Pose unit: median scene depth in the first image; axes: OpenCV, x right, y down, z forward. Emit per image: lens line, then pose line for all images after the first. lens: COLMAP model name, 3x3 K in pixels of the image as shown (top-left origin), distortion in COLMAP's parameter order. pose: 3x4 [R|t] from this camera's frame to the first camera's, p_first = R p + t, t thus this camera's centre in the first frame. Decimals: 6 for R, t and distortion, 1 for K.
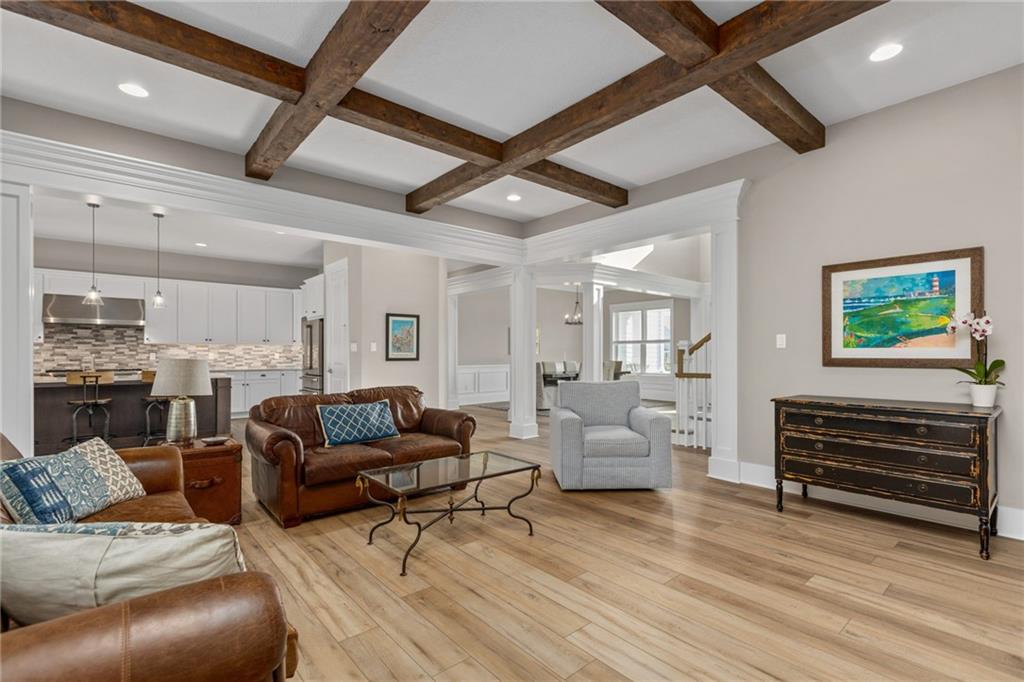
lens RADIAL K [[472.5, 0, 512.4], [0, 472.5, 349.4], [0, 0, 1]] dist [0.000939, 0.000080]
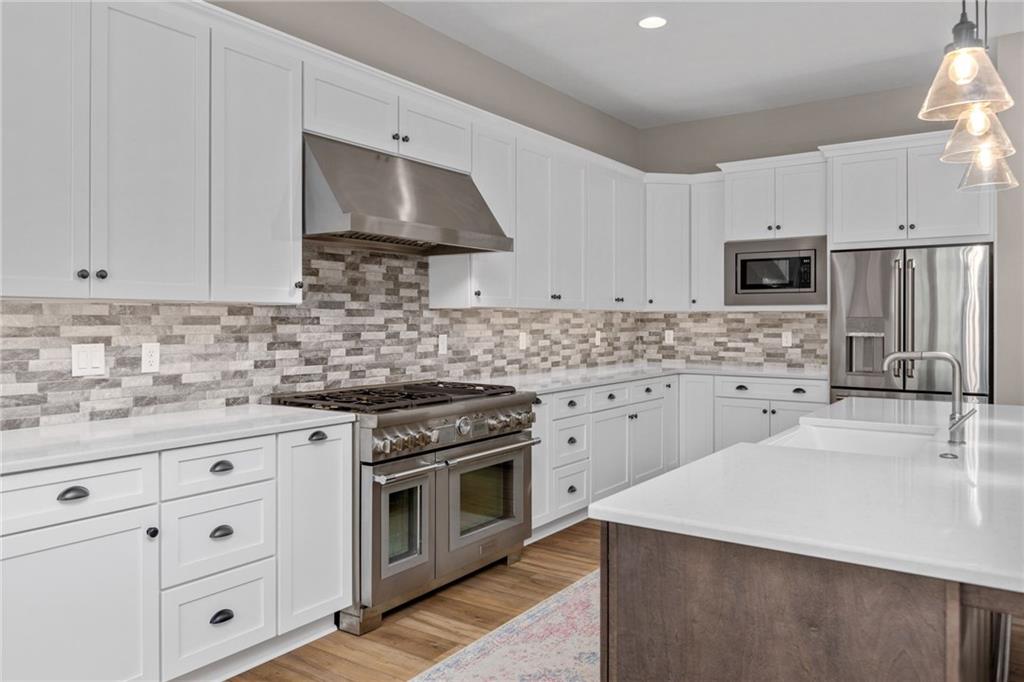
lens RADIAL K [[754.0, 0, 511.3], [0, 754.0, 334.9], [0, 0, 1]] dist [-0.001207, -0.000089]
pose [[0.966049, -0.007240, 0.258256, -0.897001], [0.000644, 0.999672, 0.025618, -0.006478], [-0.258356, -0.024582, 0.965737, 0.482435]]
